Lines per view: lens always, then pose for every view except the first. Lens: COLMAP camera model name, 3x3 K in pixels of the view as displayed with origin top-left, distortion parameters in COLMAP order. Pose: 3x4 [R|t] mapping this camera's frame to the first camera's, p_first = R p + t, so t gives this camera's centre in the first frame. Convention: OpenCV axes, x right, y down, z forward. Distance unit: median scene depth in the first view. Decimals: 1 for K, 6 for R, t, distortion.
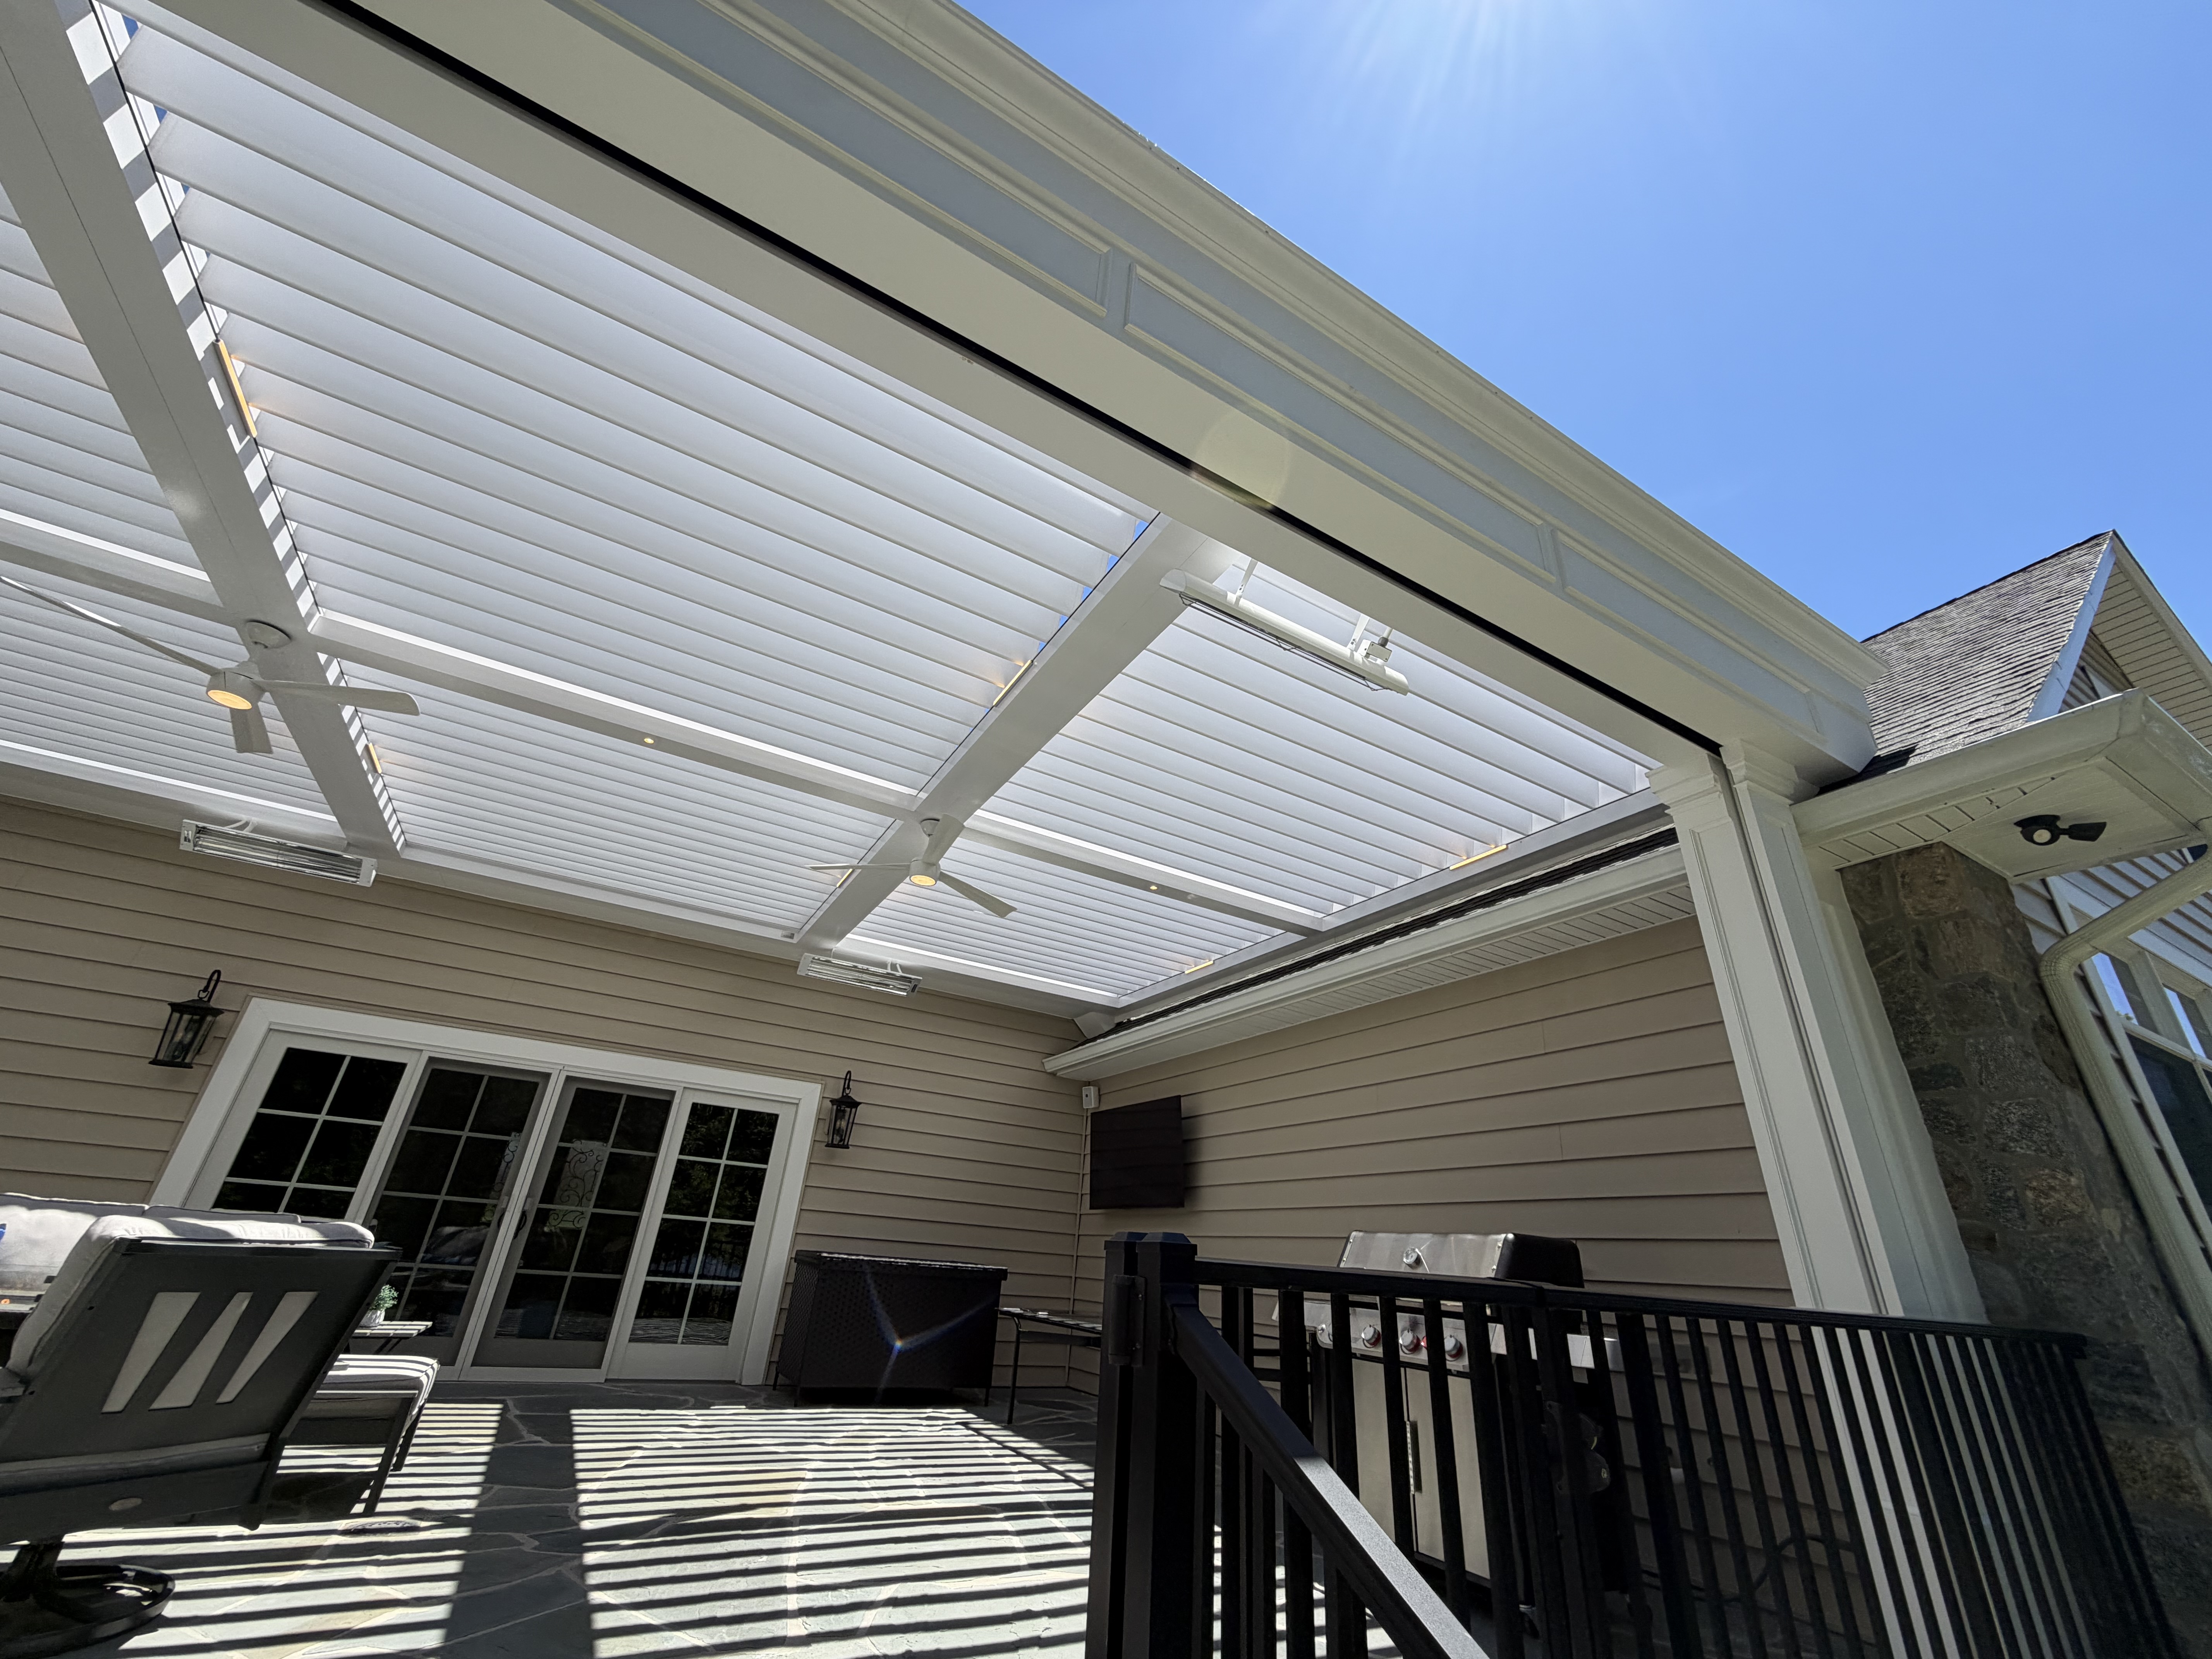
lens RADIAL K [[887.6, 0, 1099.1], [0, 887.6, 830.2], [0, 0, 1]] dist [-0.000345, -0.000121]
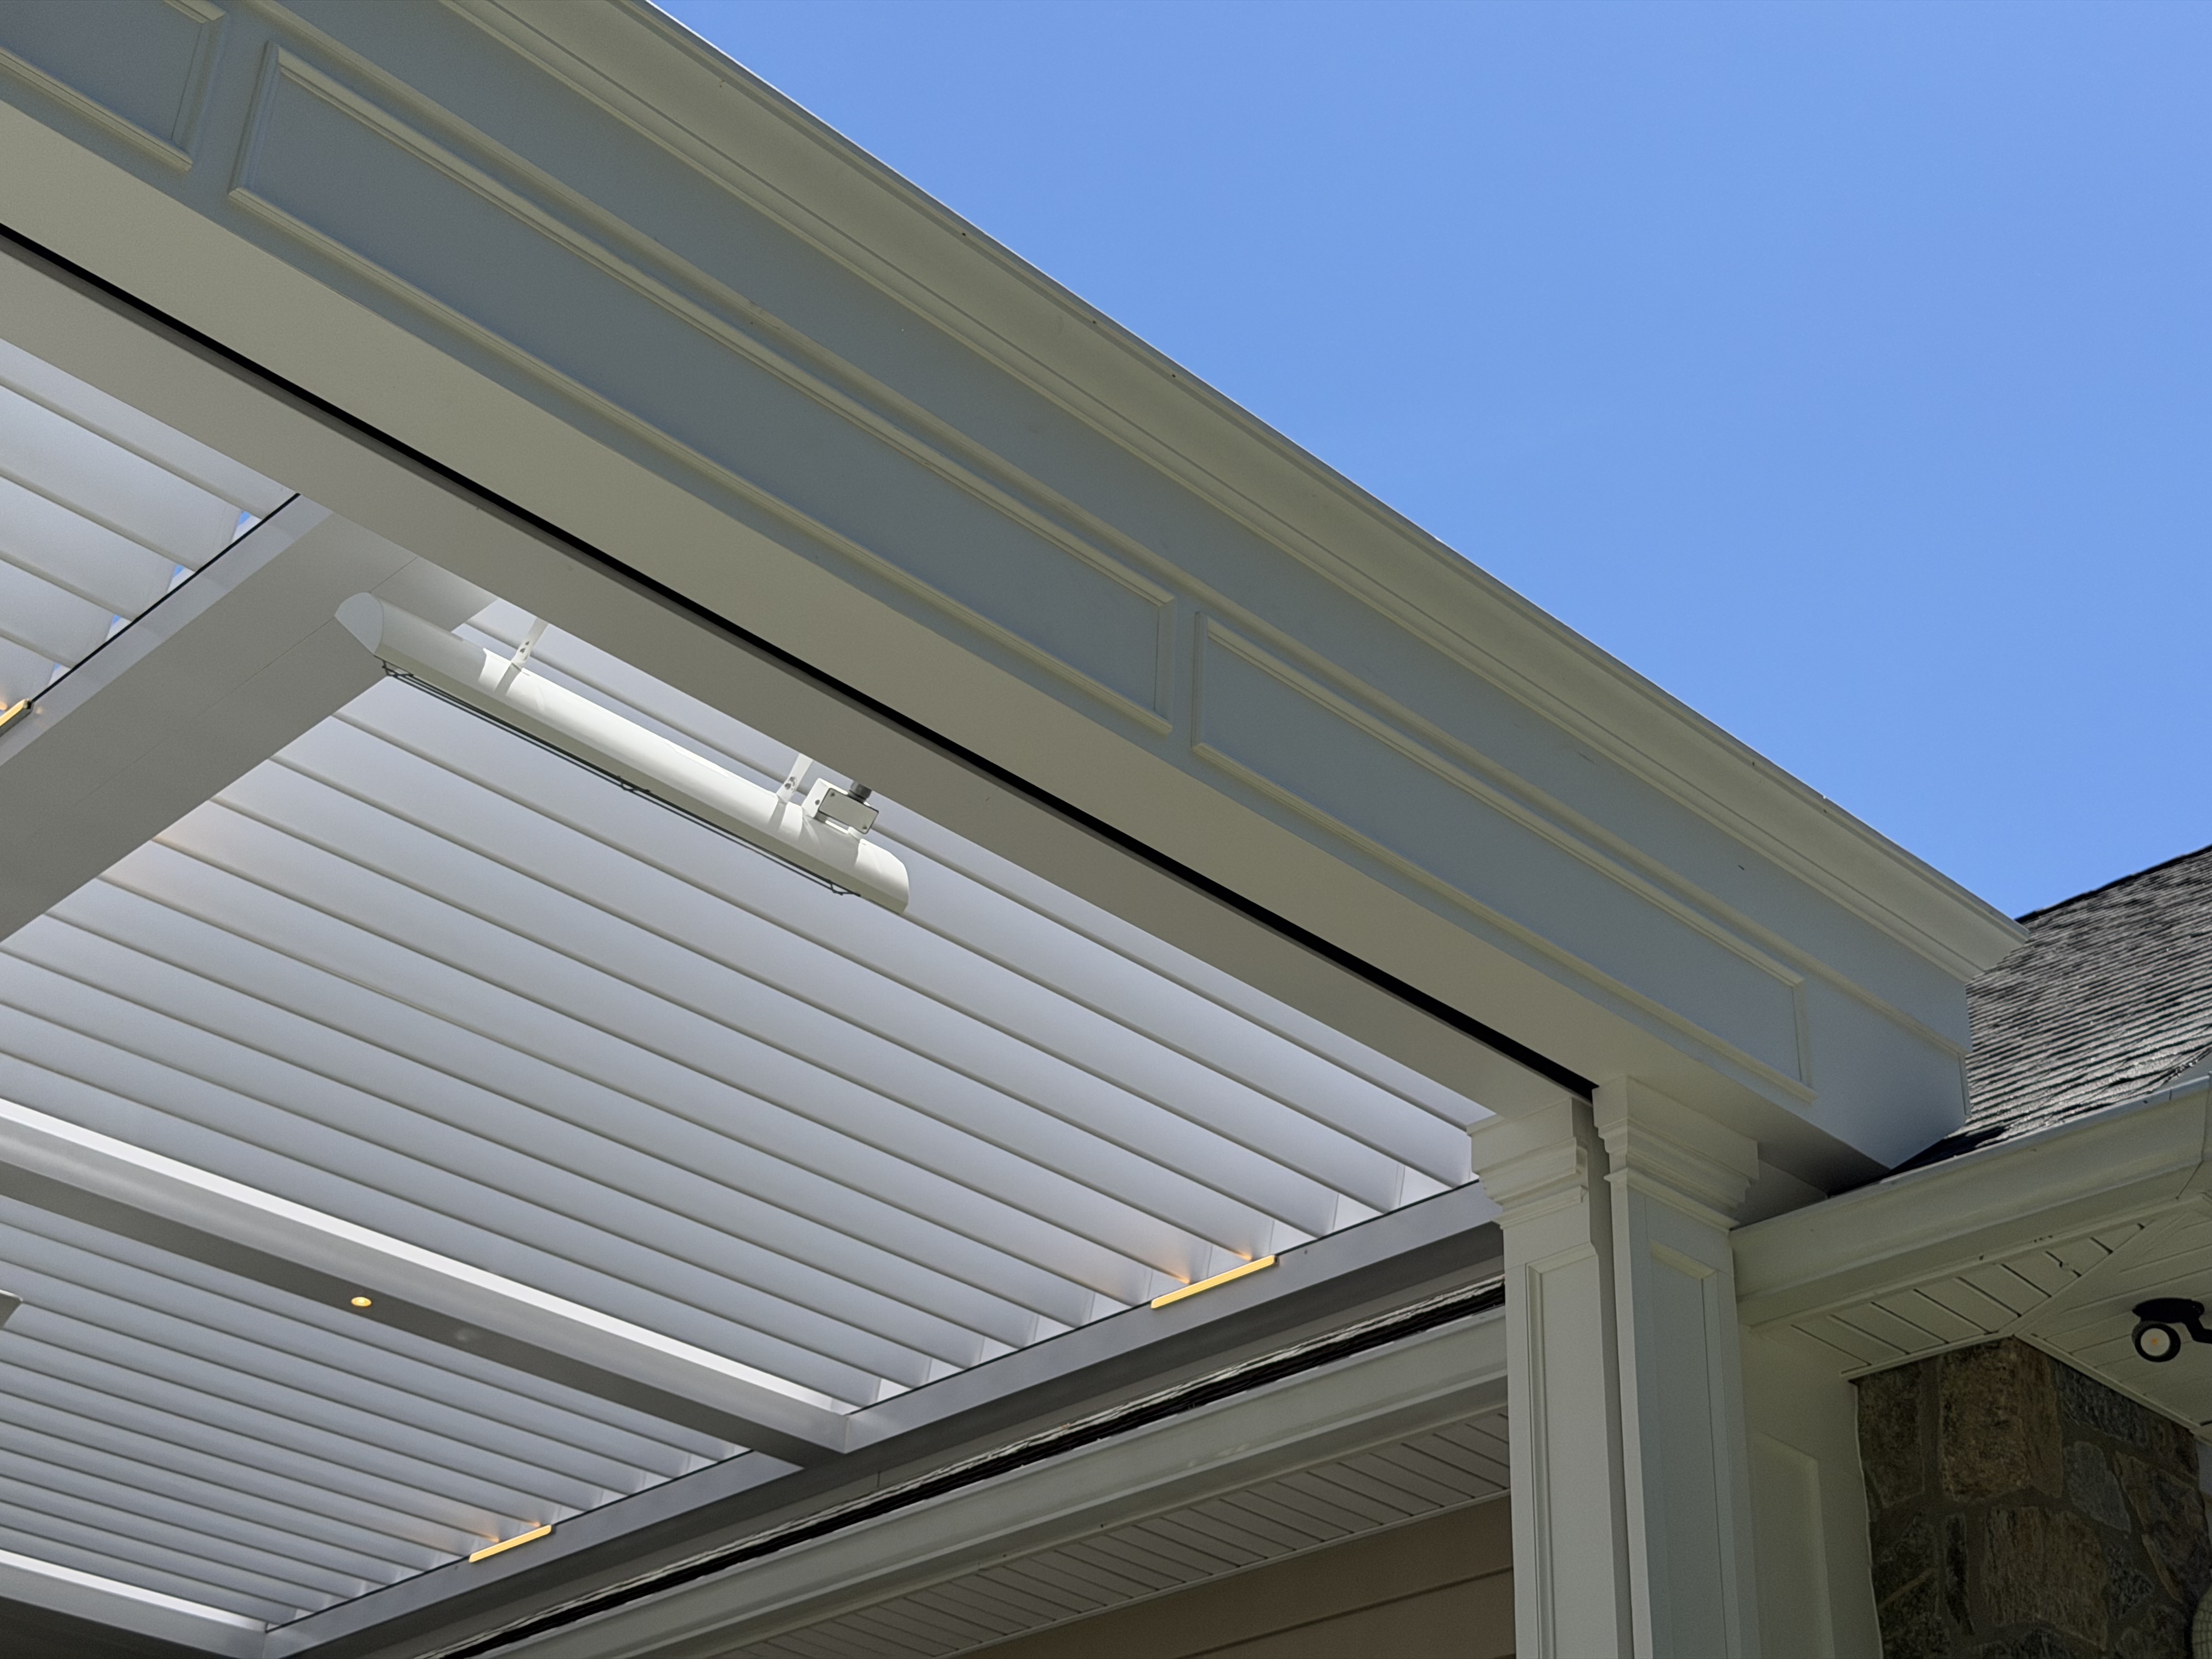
lens RADIAL K [[3045.0, 0, 1106.0], [0, 3045.0, 829.5], [0, 0, 1]] dist [0.091442, -0.052711]
pose [[0.969830, 0.106866, 0.219112, 0.063040], [-0.087851, 0.991613, -0.094789, -0.033896], [-0.227404, 0.072680, 0.971084, -0.290954]]
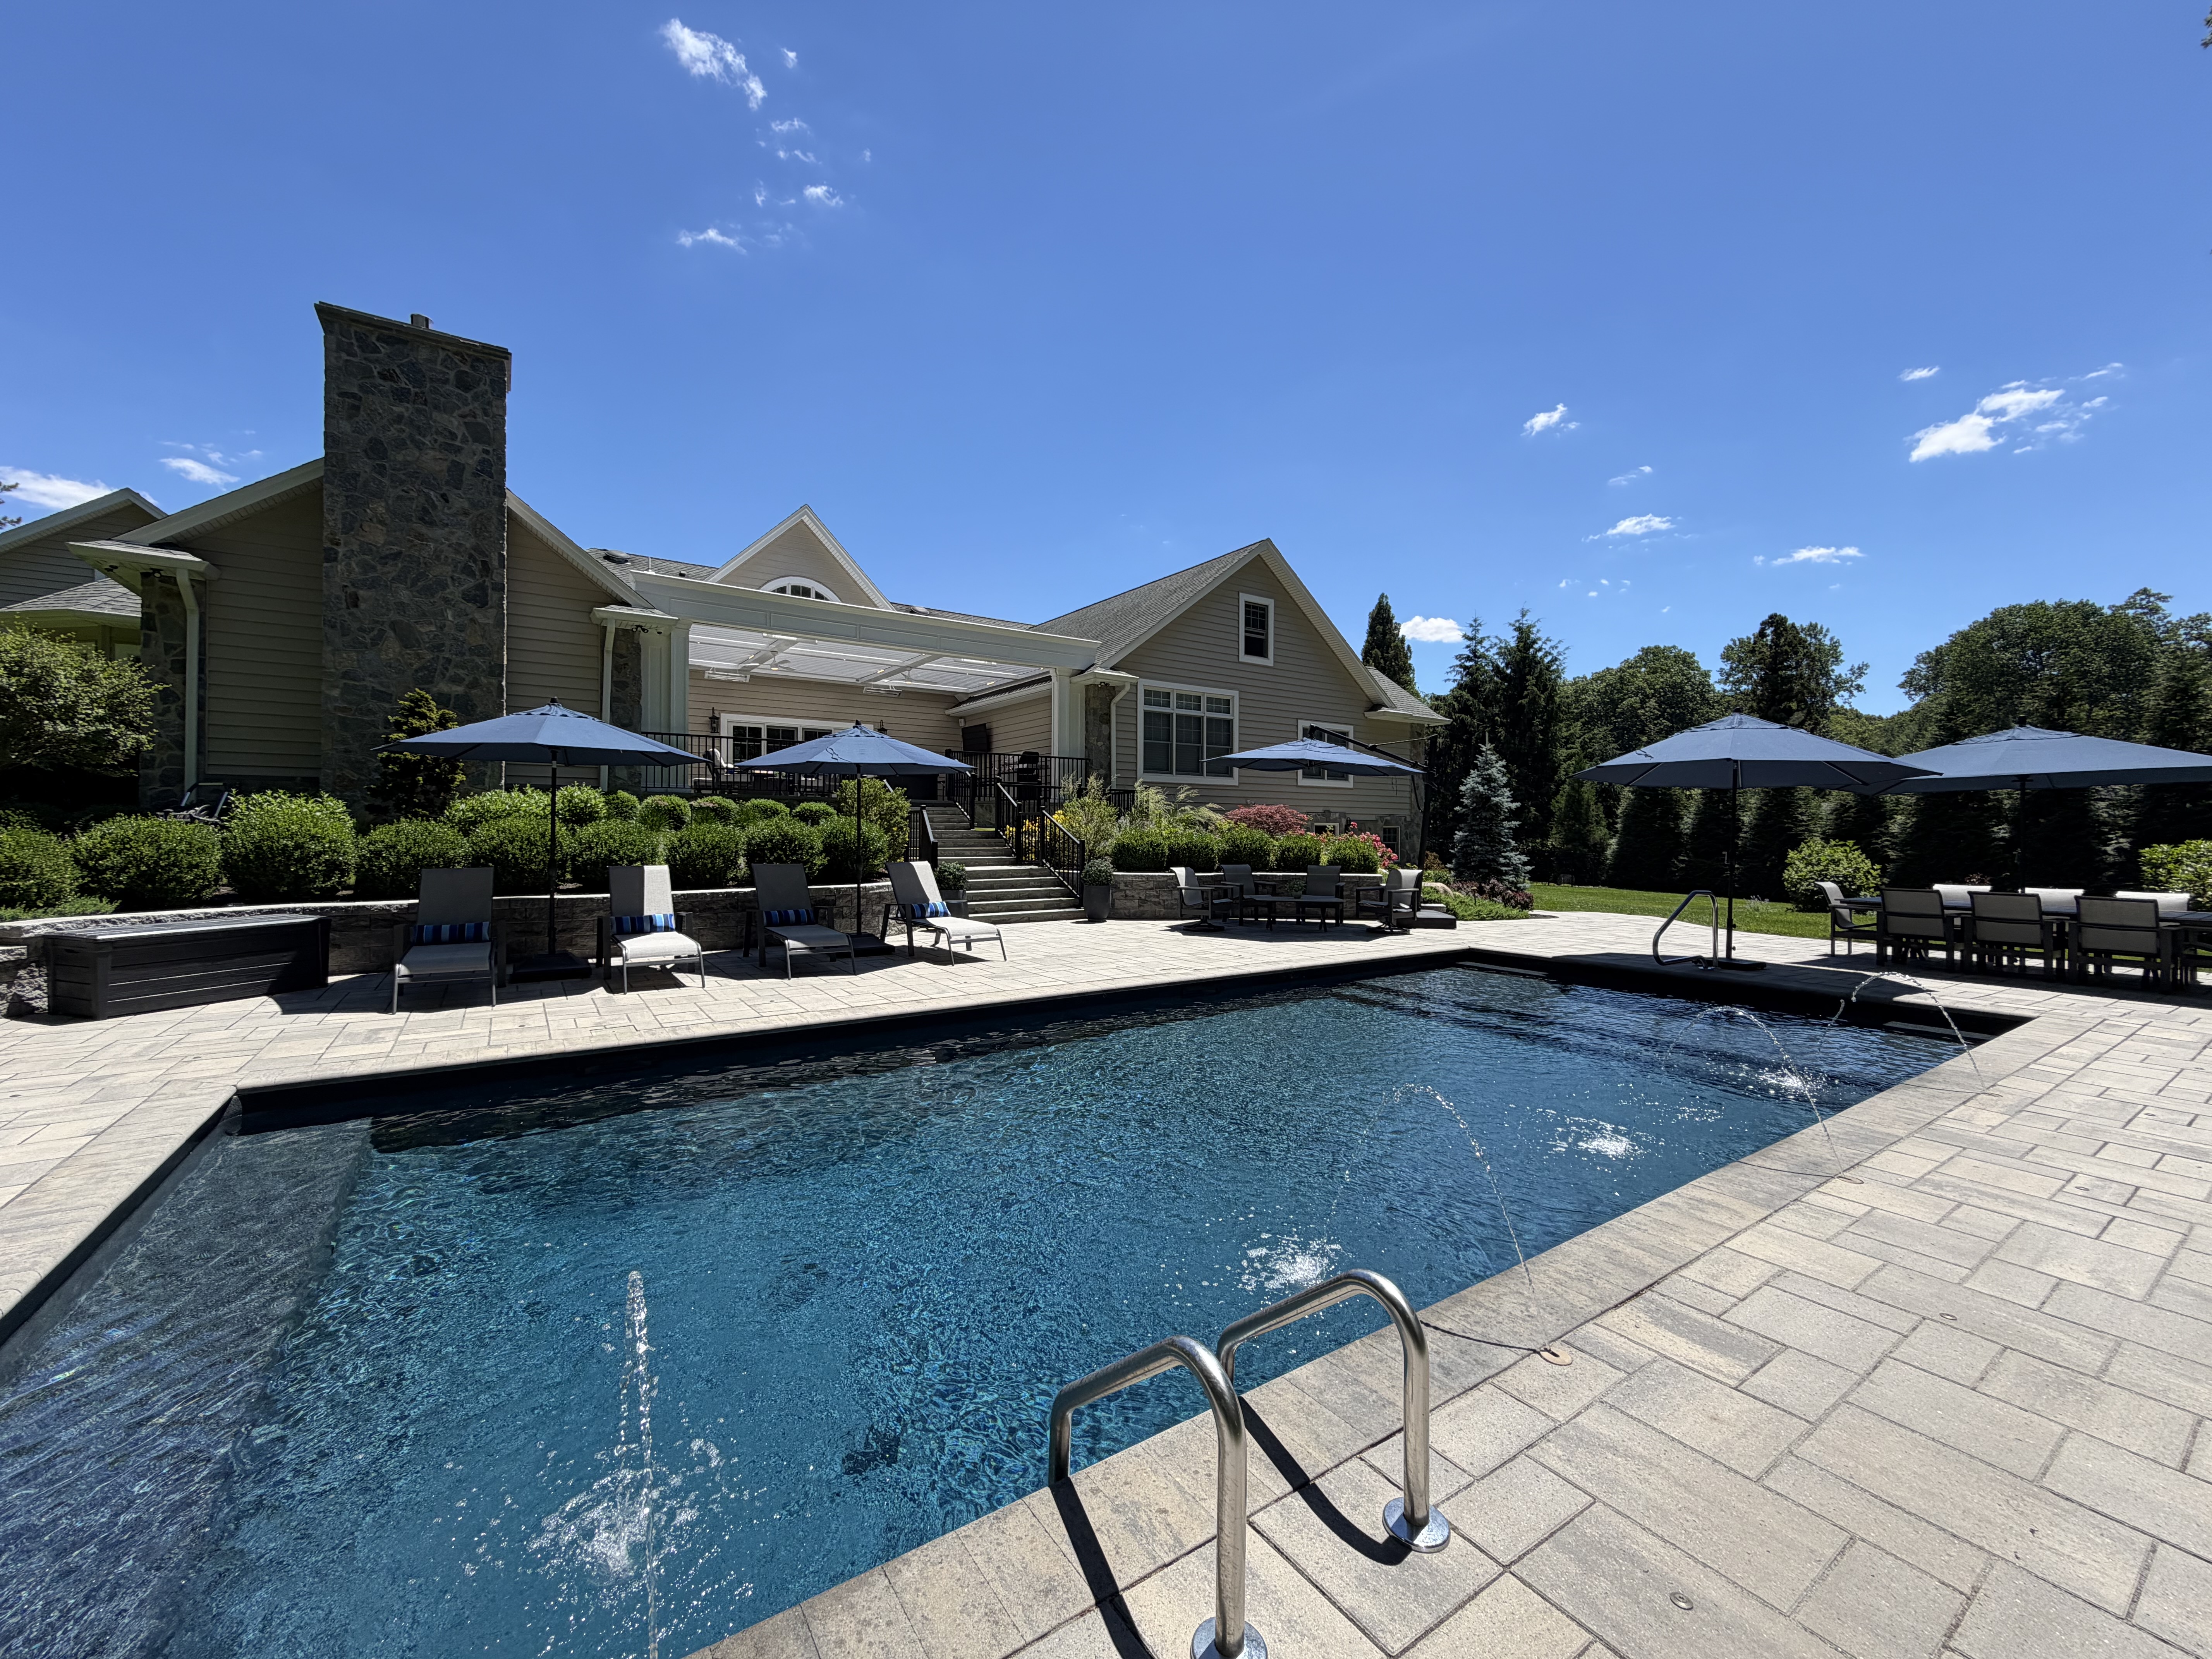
lens RADIAL K [[887.6, 0, 1099.1], [0, 887.6, 830.2], [0, 0, 1]] dist [-0.000345, -0.000121]
pose [[0.994879, -0.060955, 0.080618, 0.280280], [0.018722, 0.895002, 0.445670, -1.036956], [-0.099319, -0.441879, 0.891560, -2.777641]]
